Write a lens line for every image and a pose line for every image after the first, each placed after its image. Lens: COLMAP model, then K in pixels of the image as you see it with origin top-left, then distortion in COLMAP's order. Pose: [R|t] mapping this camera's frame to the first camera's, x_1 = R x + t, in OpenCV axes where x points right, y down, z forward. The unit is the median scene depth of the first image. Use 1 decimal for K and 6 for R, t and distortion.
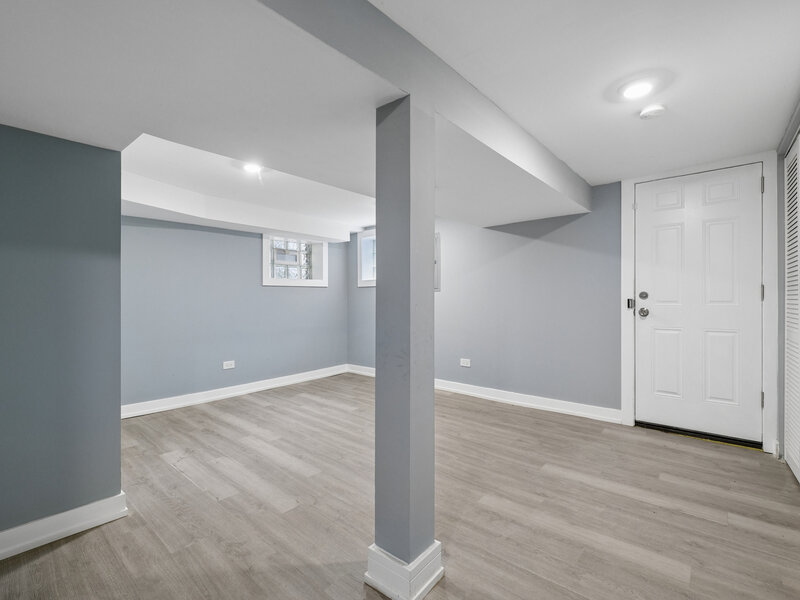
lens RADIAL K [[375.2, 0, 401.8], [0, 375.2, 301.2], [0, 0, 1]] dist [-0.000696, 0.000535]
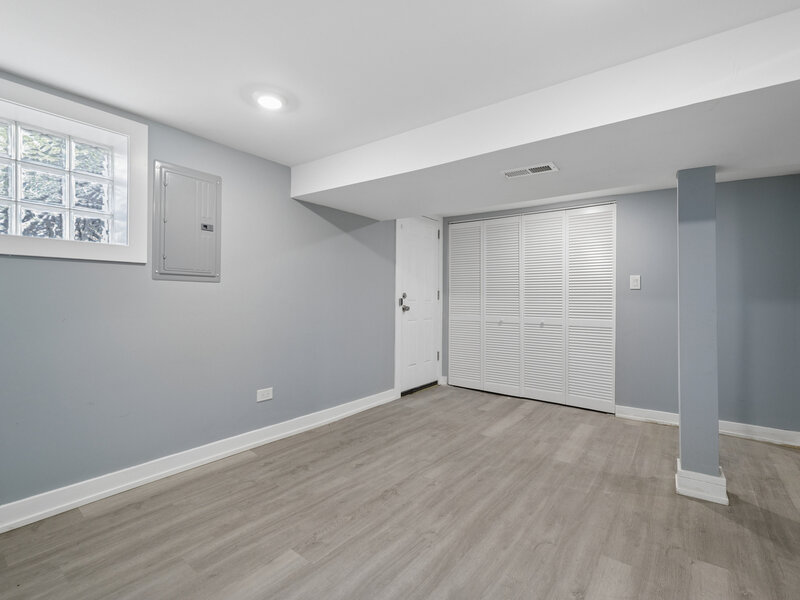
lens RADIAL K [[375.2, 0, 402.3], [0, 375.2, 298.4], [0, 0, 1]] dist [-0.000696, 0.000535]
pose [[-0.059277, 0.000170, 0.998242, -0.699807], [-0.004709, 0.999989, -0.000450, -0.005661], [-0.998230, -0.004727, -0.059276, 1.133846]]
